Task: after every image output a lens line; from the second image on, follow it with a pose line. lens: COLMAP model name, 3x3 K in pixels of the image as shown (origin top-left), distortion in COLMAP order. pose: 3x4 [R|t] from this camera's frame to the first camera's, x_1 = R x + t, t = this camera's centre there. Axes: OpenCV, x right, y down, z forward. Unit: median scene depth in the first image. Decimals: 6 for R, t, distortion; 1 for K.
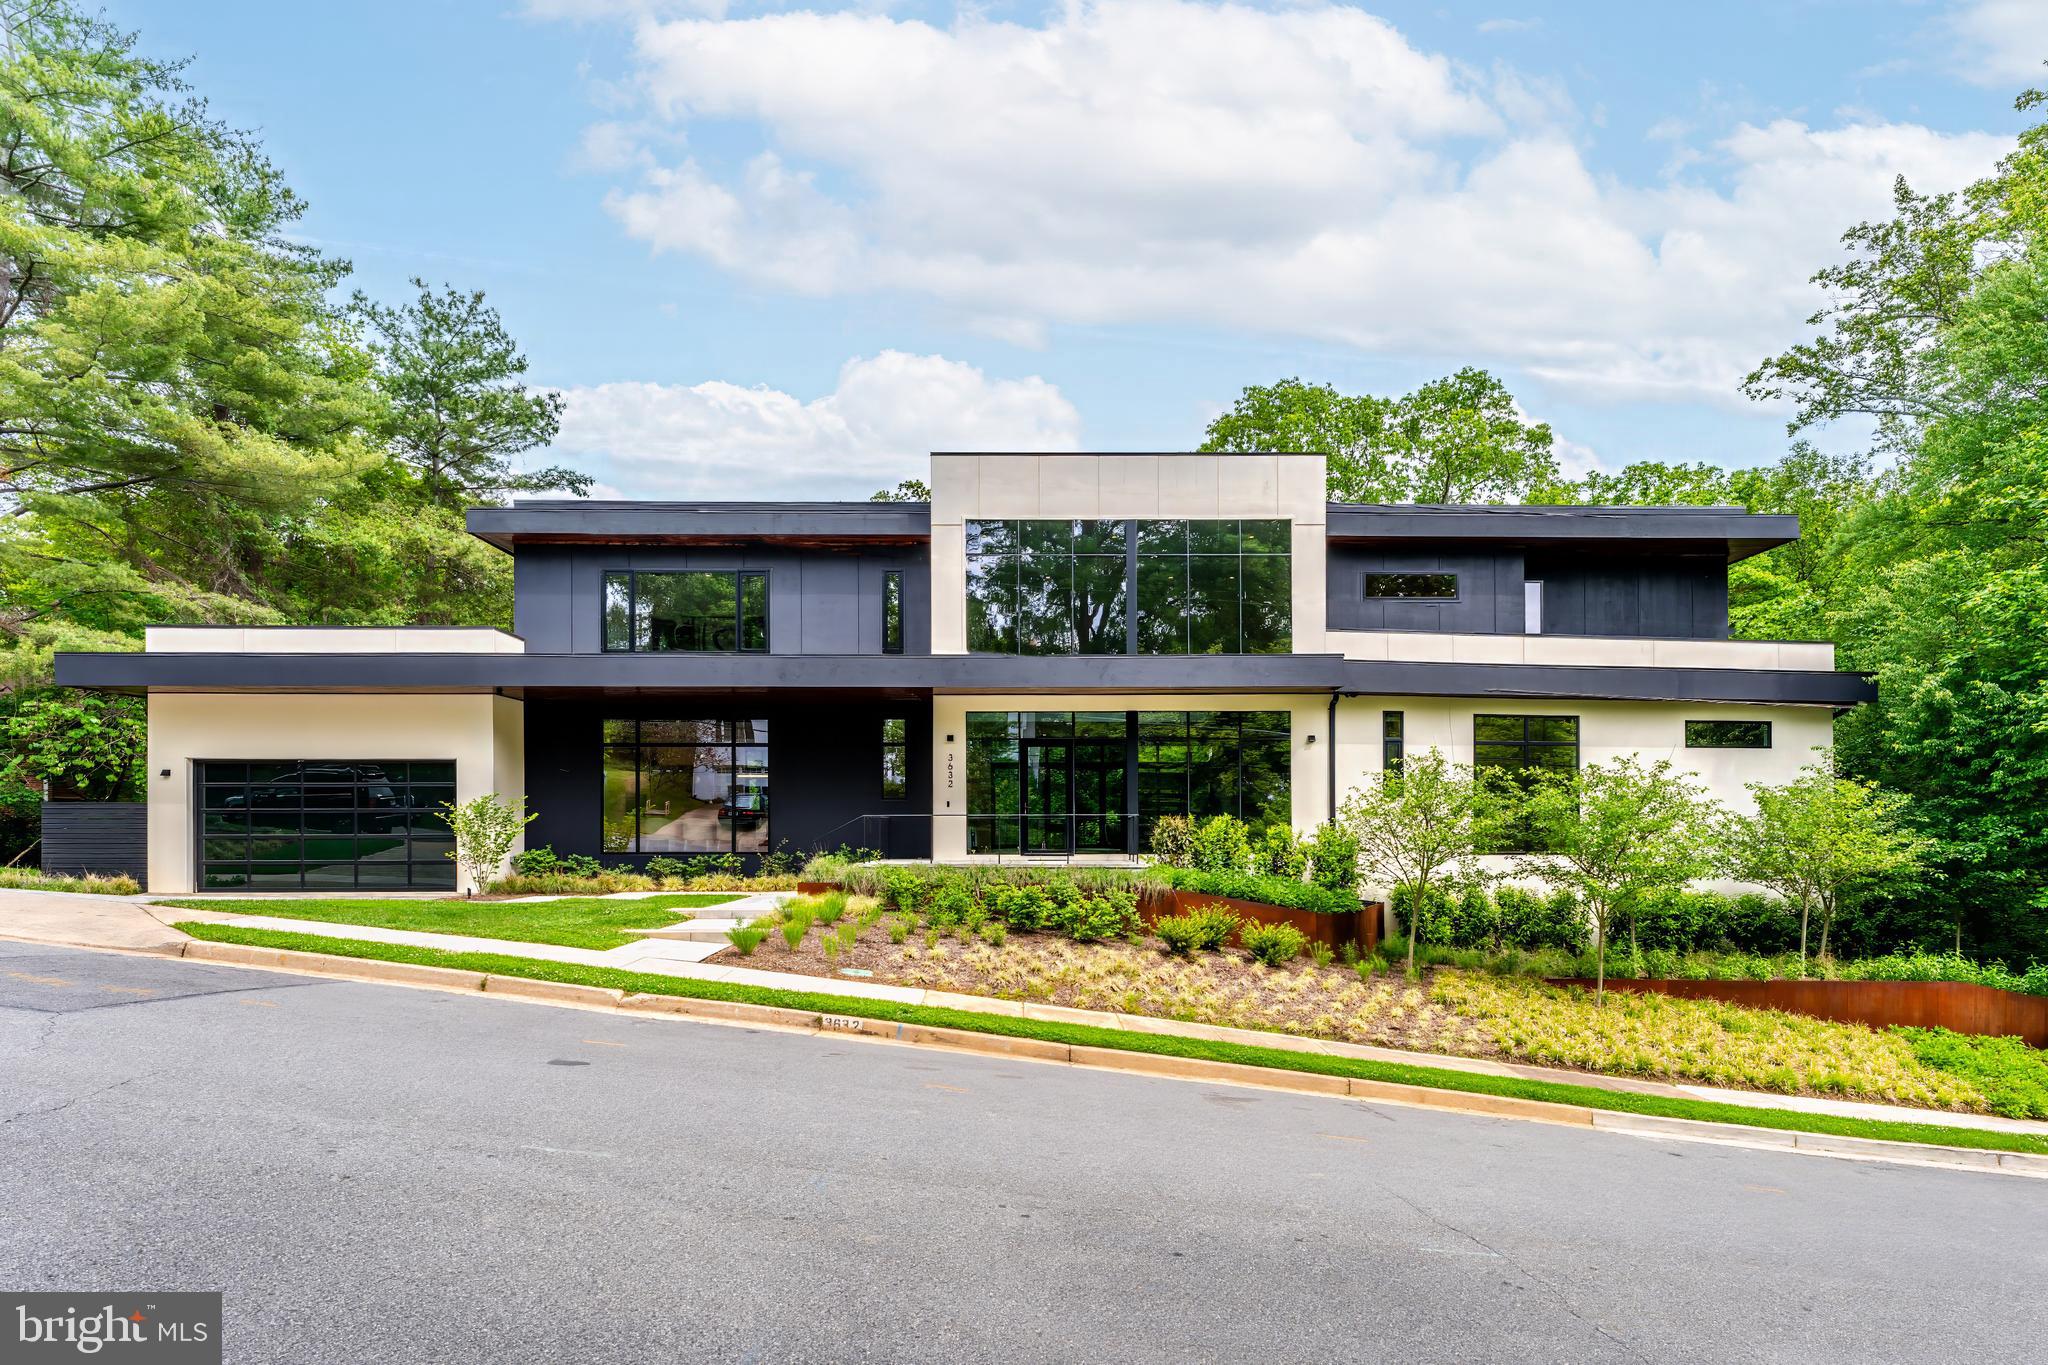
lens RADIAL K [[834.1, 0, 1024.0], [0, 834.1, 809.6], [0, 0, 1]] dist [-0.000542, -0.000036]
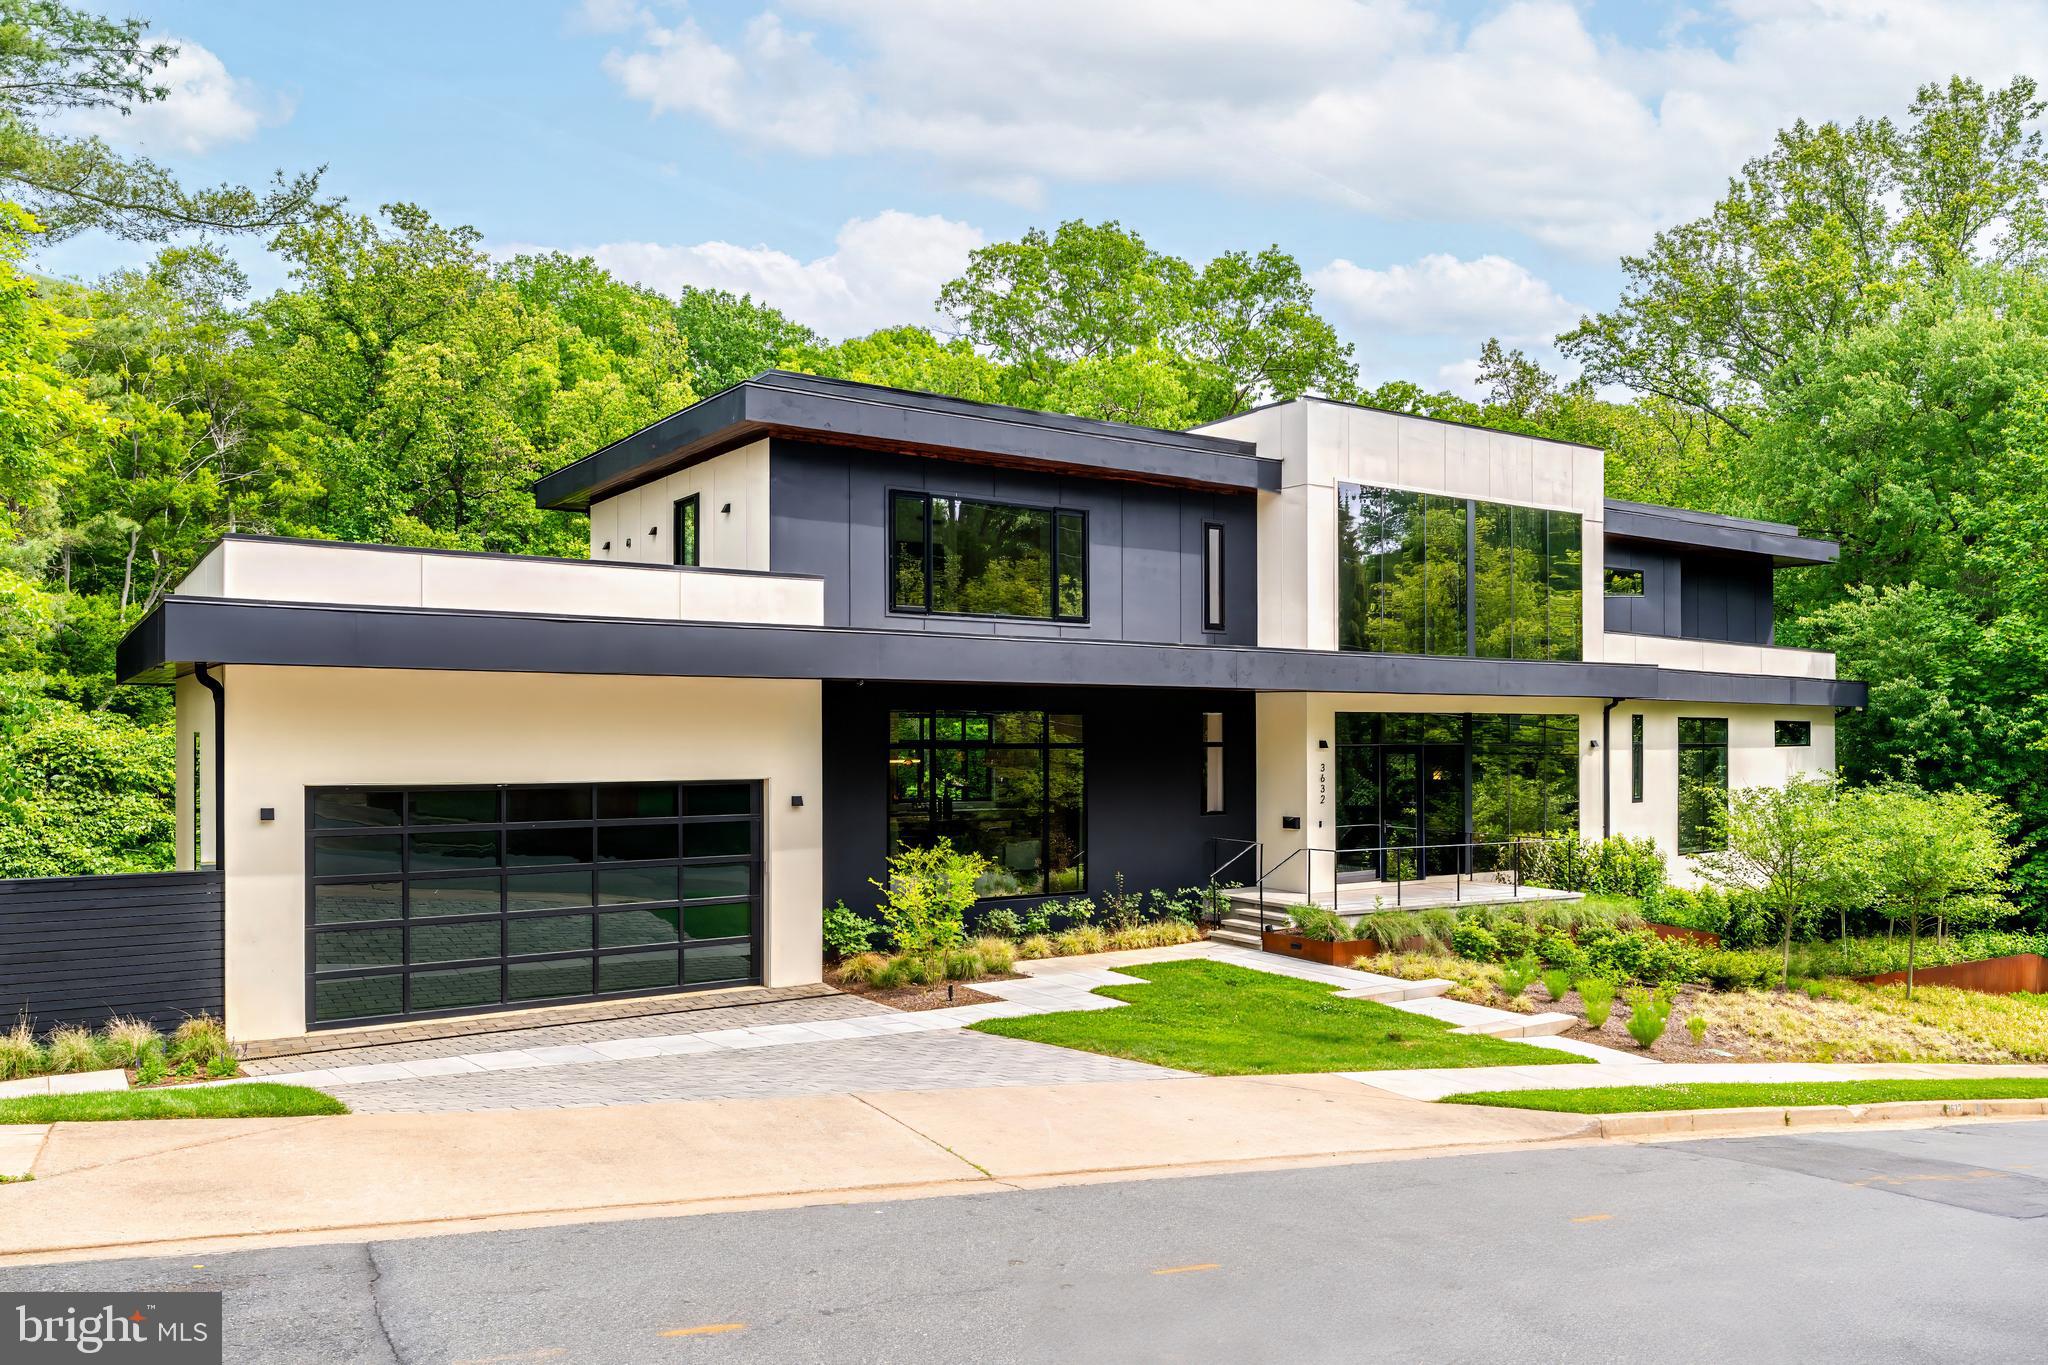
lens RADIAL K [[1388.1, 0, 1024.0], [0, 1388.1, 682.5], [0, 0, 1]] dist [0.000414, 0.000207]
pose [[0.842806, 0.024451, 0.537662, -1.038760], [0.008136, 0.998275, -0.058151, -0.068187], [-0.538156, 0.053385, 0.841153, 0.014784]]
